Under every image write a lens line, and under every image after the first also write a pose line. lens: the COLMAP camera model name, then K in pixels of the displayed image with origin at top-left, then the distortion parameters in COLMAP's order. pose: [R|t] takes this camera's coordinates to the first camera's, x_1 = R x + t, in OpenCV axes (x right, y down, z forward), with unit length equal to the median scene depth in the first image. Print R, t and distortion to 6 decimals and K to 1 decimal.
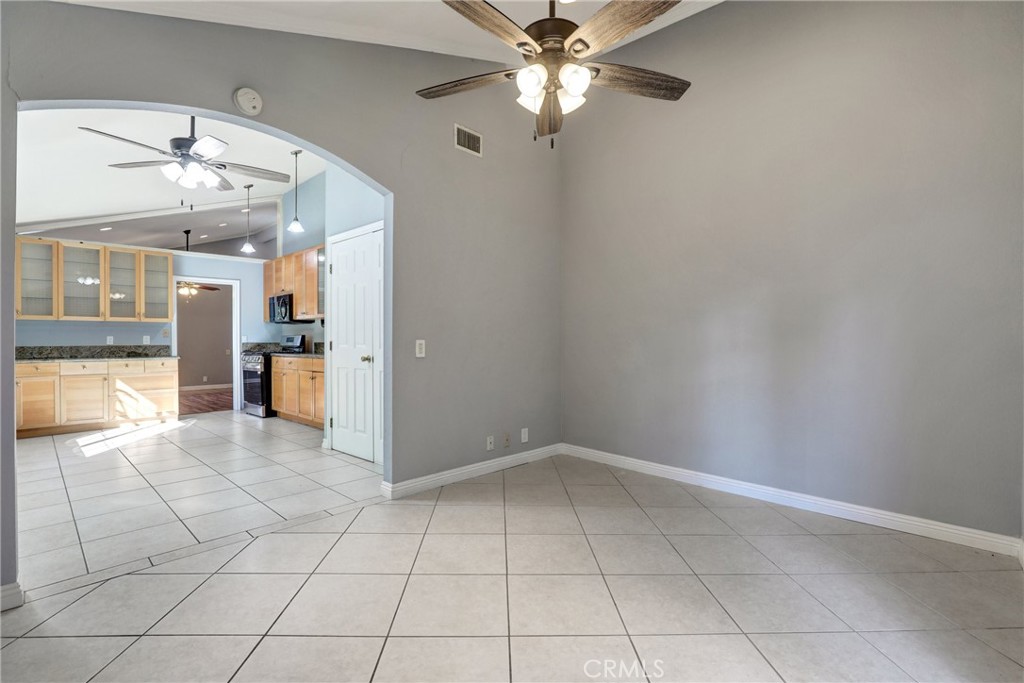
lens RADIAL K [[486.7, 0, 522.1], [0, 486.7, 343.7], [0, 0, 1]] dist [-0.029341, 0.008518]
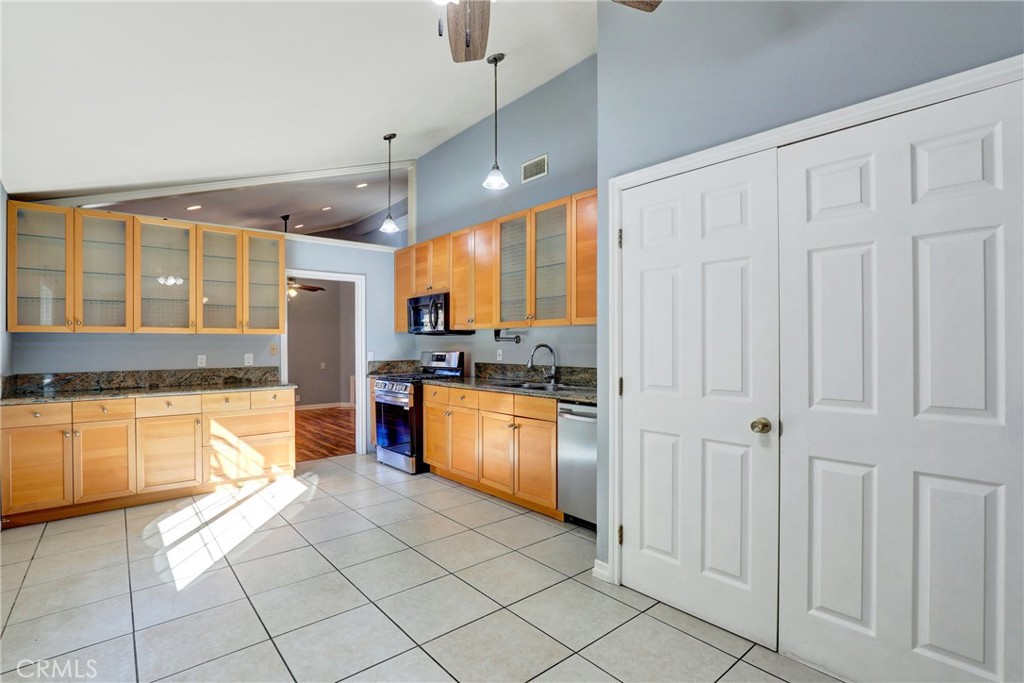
lens RADIAL K [[486.7, 0, 513.0], [0, 486.7, 341.6], [0, 0, 1]] dist [-0.029341, 0.008518]
pose [[0.994353, -0.001759, -0.106107, -0.337165], [0.000697, 0.999949, -0.010047, -0.028323], [0.106119, 0.009917, 0.994304, 0.351666]]
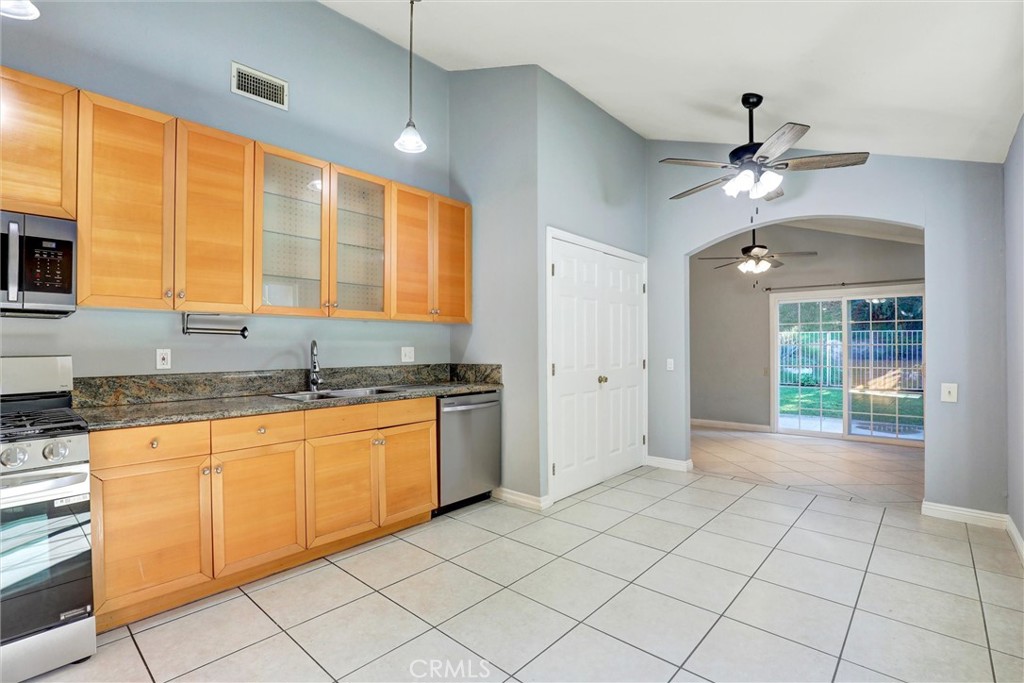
lens RADIAL K [[486.7, 0, 517.2], [0, 486.7, 341.6], [0, 0, 1]] dist [-0.029341, 0.008518]
pose [[-0.038940, 0.004877, 0.999230, -0.855590], [0.003529, 0.999983, -0.004744, -0.027136], [-0.999235, 0.003342, -0.038956, 0.801615]]
